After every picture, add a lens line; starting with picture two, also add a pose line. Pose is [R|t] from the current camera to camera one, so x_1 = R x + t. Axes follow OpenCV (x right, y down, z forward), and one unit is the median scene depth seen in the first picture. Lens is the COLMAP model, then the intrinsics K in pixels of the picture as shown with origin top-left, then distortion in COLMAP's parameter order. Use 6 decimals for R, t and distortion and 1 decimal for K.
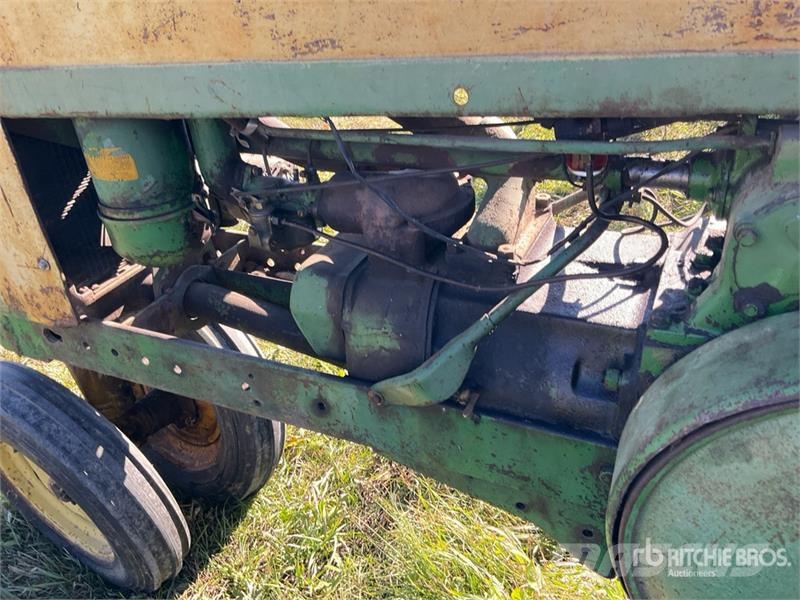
lens RADIAL K [[659.1, 0, 400.8], [0, 659.1, 301.5], [0, 0, 1]] dist [0.060580, -0.120619]
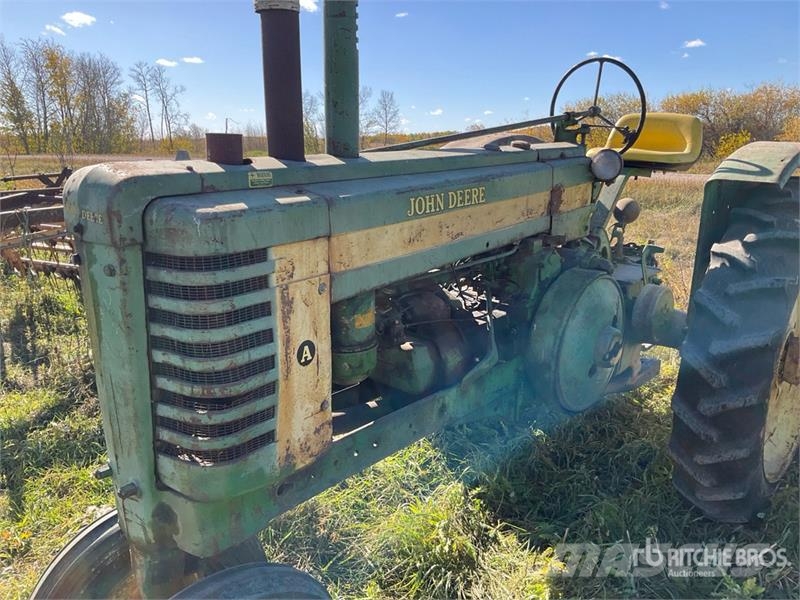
lens RADIAL K [[659.1, 0, 388.1], [0, 659.1, 303.6], [0, 0, 1]] dist [0.060580, -0.120619]
pose [[0.294326, -0.174531, 0.939634, -2.488857], [0.468893, 0.883088, 0.017154, -0.292600], [-0.832774, 0.435539, 0.341752, 0.410967]]
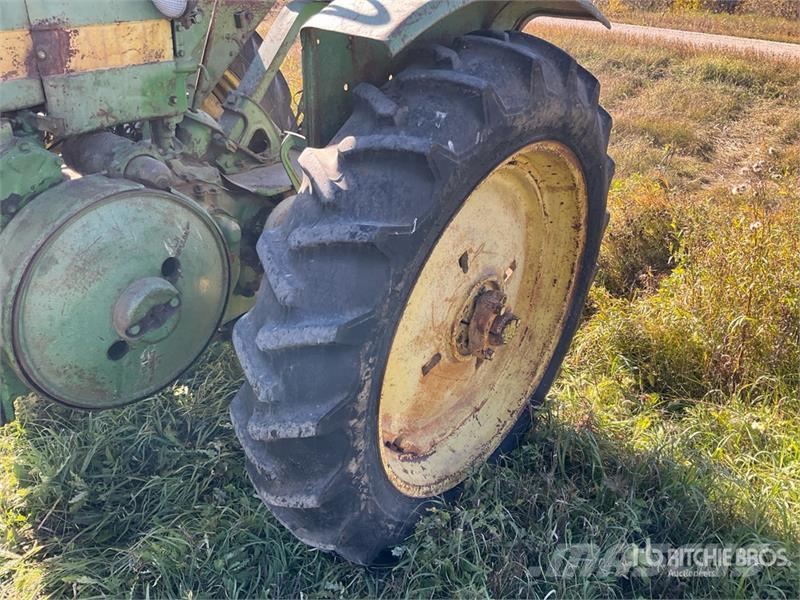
lens RADIAL K [[659.1, 0, 393.3], [0, 659.1, 312.1], [0, 0, 1]] dist [0.060580, -0.120619]
pose [[0.224801, -0.386429, 0.894504, -0.926884], [0.423783, 0.865406, 0.267356, 0.190140], [-0.877424, 0.318974, 0.358306, -0.537277]]
